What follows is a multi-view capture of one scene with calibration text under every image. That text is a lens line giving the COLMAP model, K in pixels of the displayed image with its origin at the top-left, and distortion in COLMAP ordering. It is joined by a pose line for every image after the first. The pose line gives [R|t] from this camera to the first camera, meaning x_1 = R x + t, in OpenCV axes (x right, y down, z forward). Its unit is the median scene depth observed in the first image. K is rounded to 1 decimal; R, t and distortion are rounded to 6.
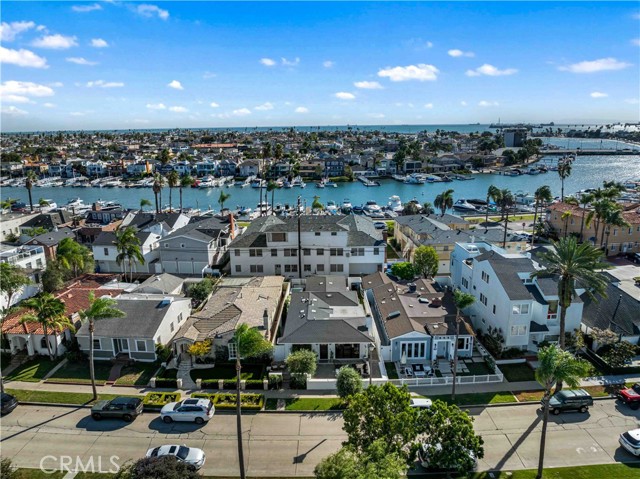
lens RADIAL K [[450.0, 0, 321.6], [0, 450.0, 239.2], [0, 0, 1]] dist [-0.038969, 0.003122]
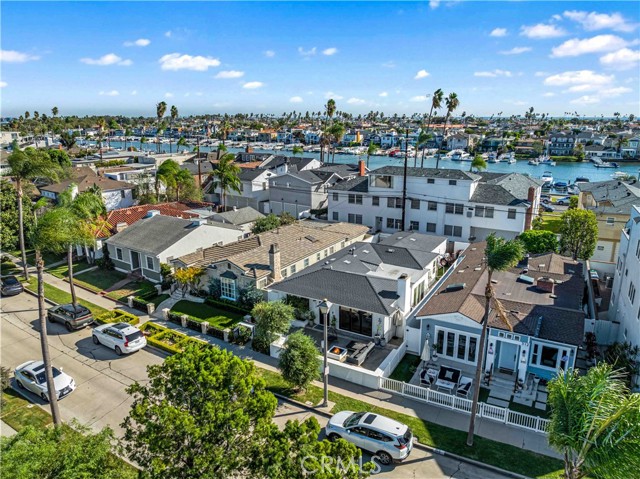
lens RADIAL K [[450.0, 0, 320.9], [0, 450.0, 237.6], [0, 0, 1]] dist [-0.038969, 0.003122]
pose [[0.862283, 0.139940, -0.486708, 0.275623], [-0.130634, 0.990002, 0.053211, 0.086073], [0.489288, 0.017697, 0.871942, 0.345724]]
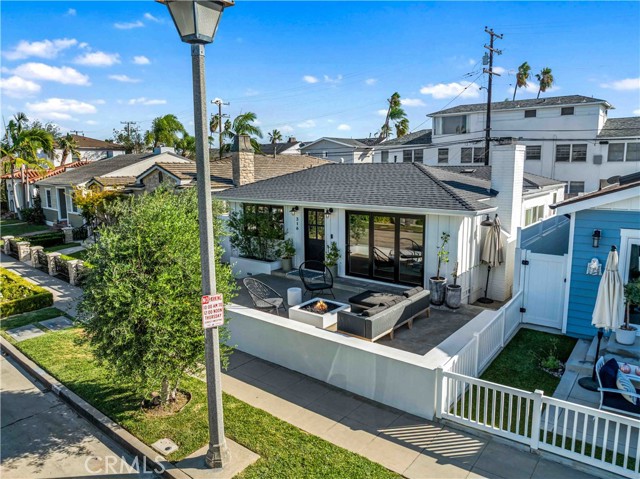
lens RADIAL K [[450.0, 0, 321.5], [0, 450.0, 237.4], [0, 0, 1]] dist [-0.038969, 0.003122]
pose [[0.775996, 0.105387, -0.621871, 0.167421], [-0.157982, 0.986990, -0.029873, 0.221360], [0.610633, 0.121426, 0.782549, 0.668793]]
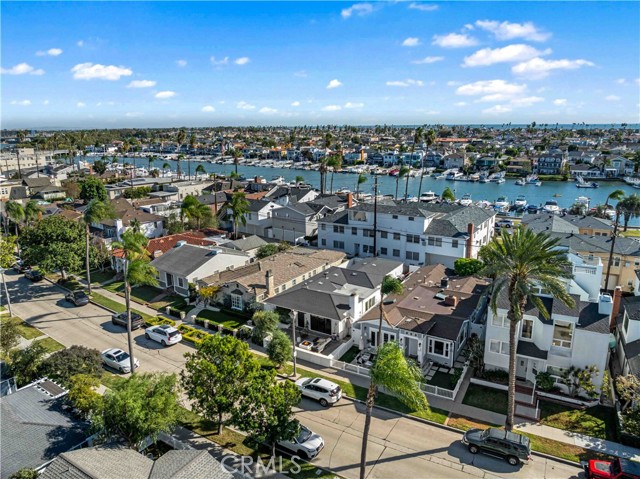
lens RADIAL K [[450.0, 0, 320.3], [0, 450.0, 236.3], [0, 0, 1]] dist [-0.038969, 0.003122]
pose [[0.847004, 0.129427, -0.515590, 0.467359], [-0.129034, 0.990958, 0.036781, 0.018905], [0.515689, 0.035375, 0.856045, 0.131091]]
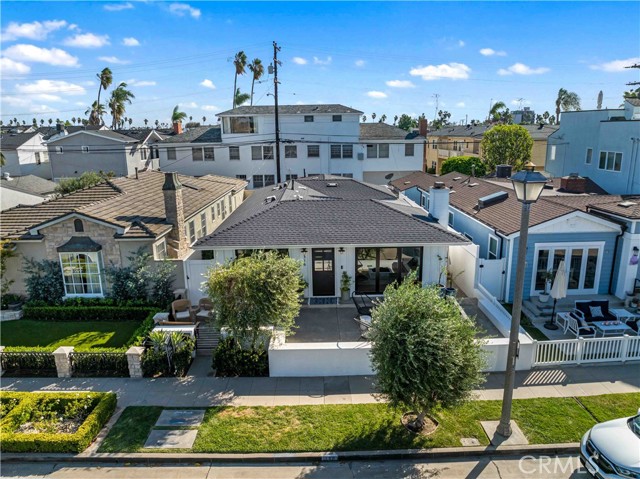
lens RADIAL K [[450.0, 0, 323.2], [0, 450.0, 239.7], [0, 0, 1]] dist [-0.038969, 0.003122]
pose [[0.999848, -0.003390, 0.017101, -0.001220], [0.003497, 0.999974, -0.006274, 0.195231], [-0.017080, 0.006333, 0.999834, 0.554847]]
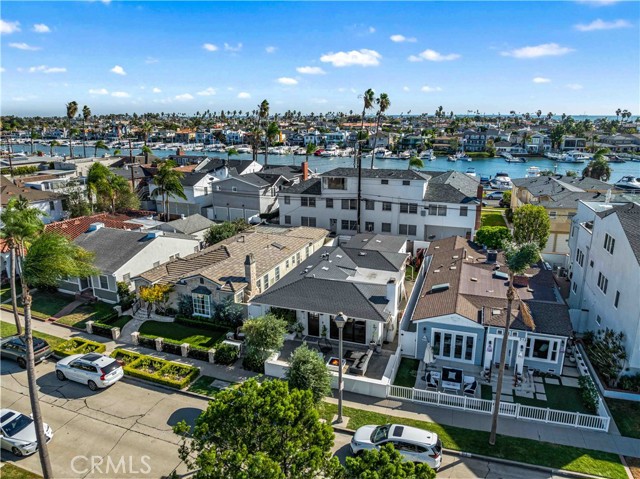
lens RADIAL K [[450.0, 0, 321.4], [0, 450.0, 238.9], [0, 0, 1]] dist [-0.038969, 0.003122]
pose [[0.941882, 0.096861, -0.321678, 0.188754], [-0.089115, 0.995267, 0.038755, 0.084536], [0.323909, -0.007837, 0.946056, 0.326727]]
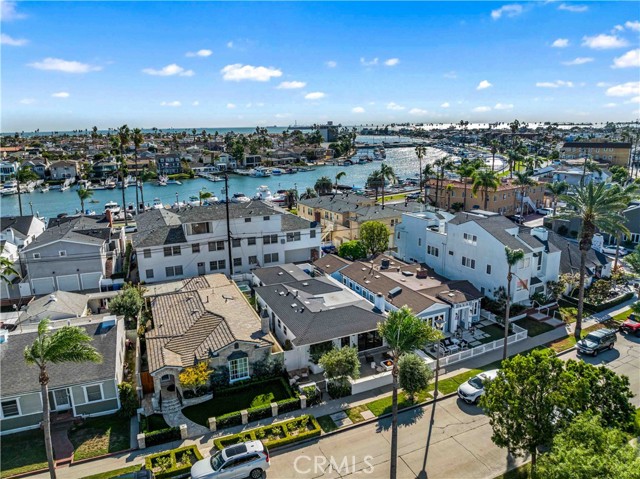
lens RADIAL K [[450.0, 0, 323.1], [0, 450.0, 240.0], [0, 0, 1]] dist [-0.038969, 0.003122]
pose [[0.907237, -0.103313, 0.407735, -0.300736], [0.105489, 0.994271, 0.017211, 0.034033], [-0.407178, 0.027397, 0.912938, 0.228741]]
